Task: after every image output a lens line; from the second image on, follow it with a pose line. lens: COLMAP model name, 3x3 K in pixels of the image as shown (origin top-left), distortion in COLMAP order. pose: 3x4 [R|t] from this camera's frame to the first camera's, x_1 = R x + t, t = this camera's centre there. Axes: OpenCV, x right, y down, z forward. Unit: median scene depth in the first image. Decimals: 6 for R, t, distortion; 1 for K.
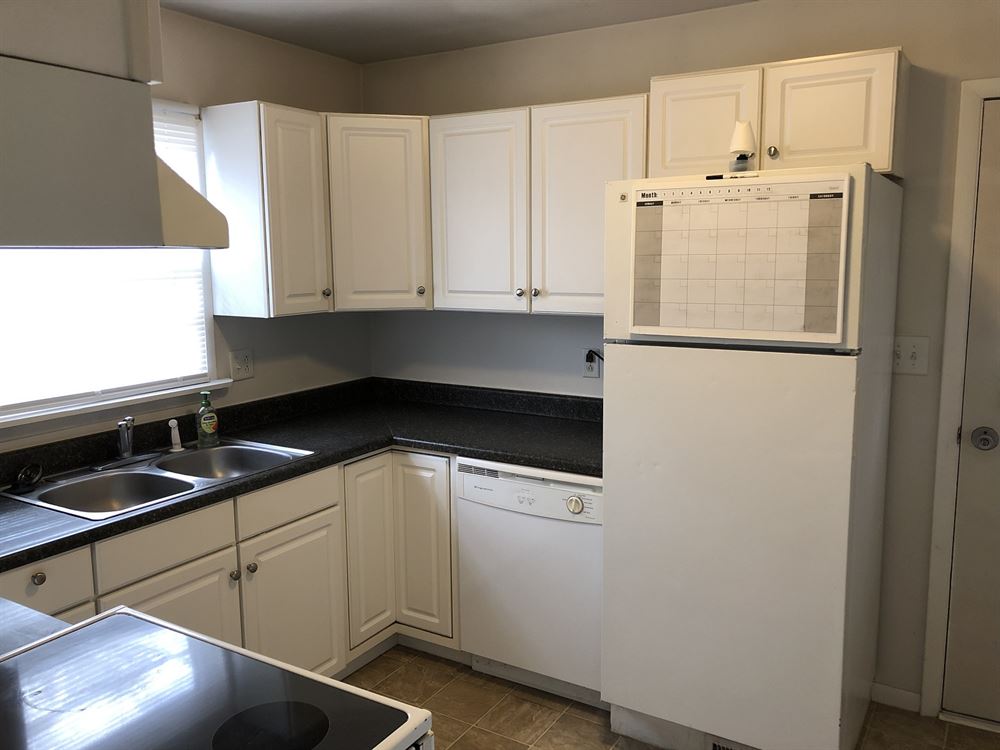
lens RADIAL K [[821.0, 0, 503.4], [0, 821.0, 370.0], [0, 0, 1]] dist [0.038585, -0.004734]
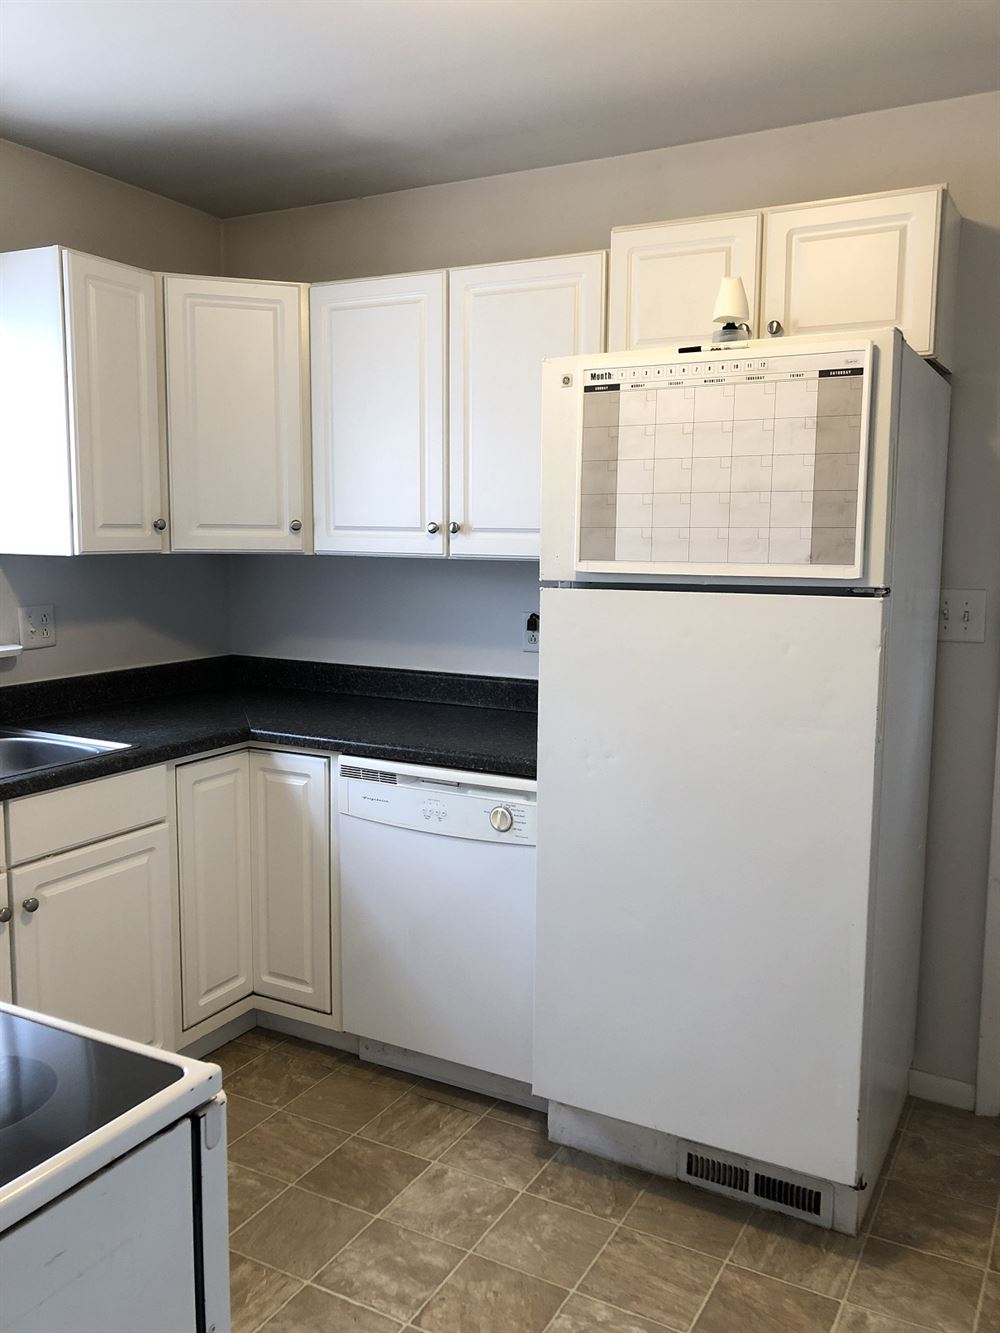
lens RADIAL K [[1094.4, 0, 501.6], [0, 1094.4, 664.2], [0, 0, 1]] dist [0.038585, -0.004734]
pose [[0.998882, 0.010788, 0.046024, 0.041068], [-0.009706, 0.999673, -0.023669, 0.050475], [-0.046264, 0.023196, 0.998660, 0.048804]]
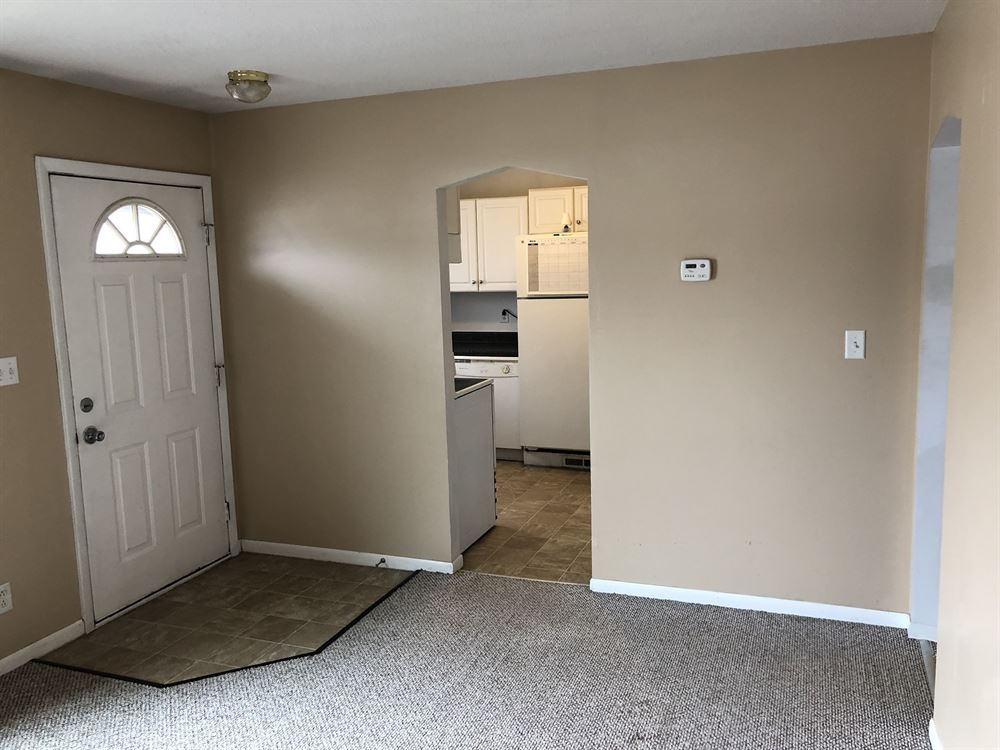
lens RADIAL K [[821.0, 0, 503.4], [0, 821.0, 370.0], [0, 0, 1]] dist [0.038585, -0.004734]
pose [[0.984442, -0.041234, 0.170801, -0.313641], [0.044099, 0.998942, -0.013011, 0.188677], [-0.170084, 0.020340, 0.985220, -1.287762]]
